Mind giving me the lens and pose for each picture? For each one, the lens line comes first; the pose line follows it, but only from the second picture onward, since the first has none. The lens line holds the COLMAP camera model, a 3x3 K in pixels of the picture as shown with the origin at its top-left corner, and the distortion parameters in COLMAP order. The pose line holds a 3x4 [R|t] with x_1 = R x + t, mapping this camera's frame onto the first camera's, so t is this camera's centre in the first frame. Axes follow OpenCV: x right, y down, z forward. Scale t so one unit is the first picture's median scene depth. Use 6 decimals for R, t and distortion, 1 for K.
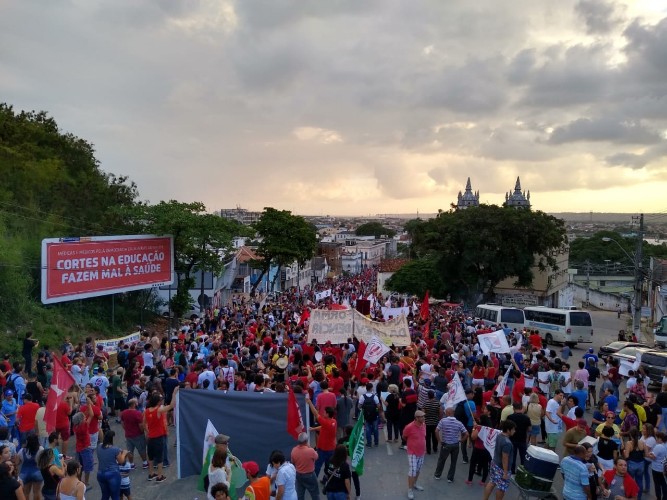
lens RADIAL K [[522.6, 0, 333.5], [0, 522.6, 250.0], [0, 0, 1]] dist [0.159595, -0.244279]
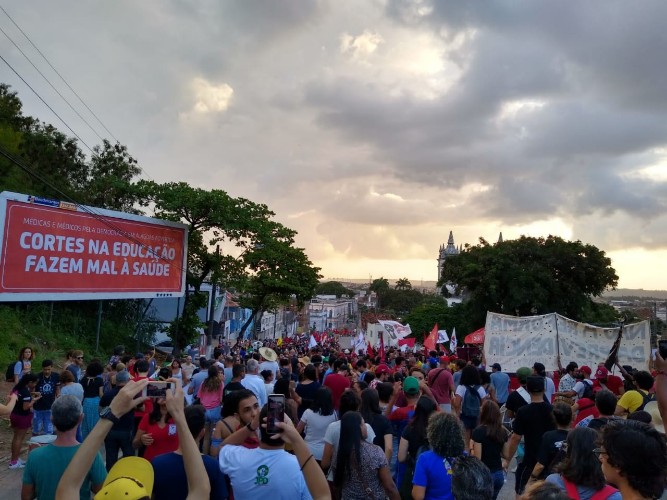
lens RADIAL K [[522.6, 0, 333.5], [0, 522.6, 250.0], [0, 0, 1]] dist [0.159595, -0.244279]
pose [[0.994998, 0.040543, 0.091295, -0.193214], [-0.029237, 0.992107, -0.121941, 0.091393], [-0.095518, 0.118662, 0.988330, 0.326361]]
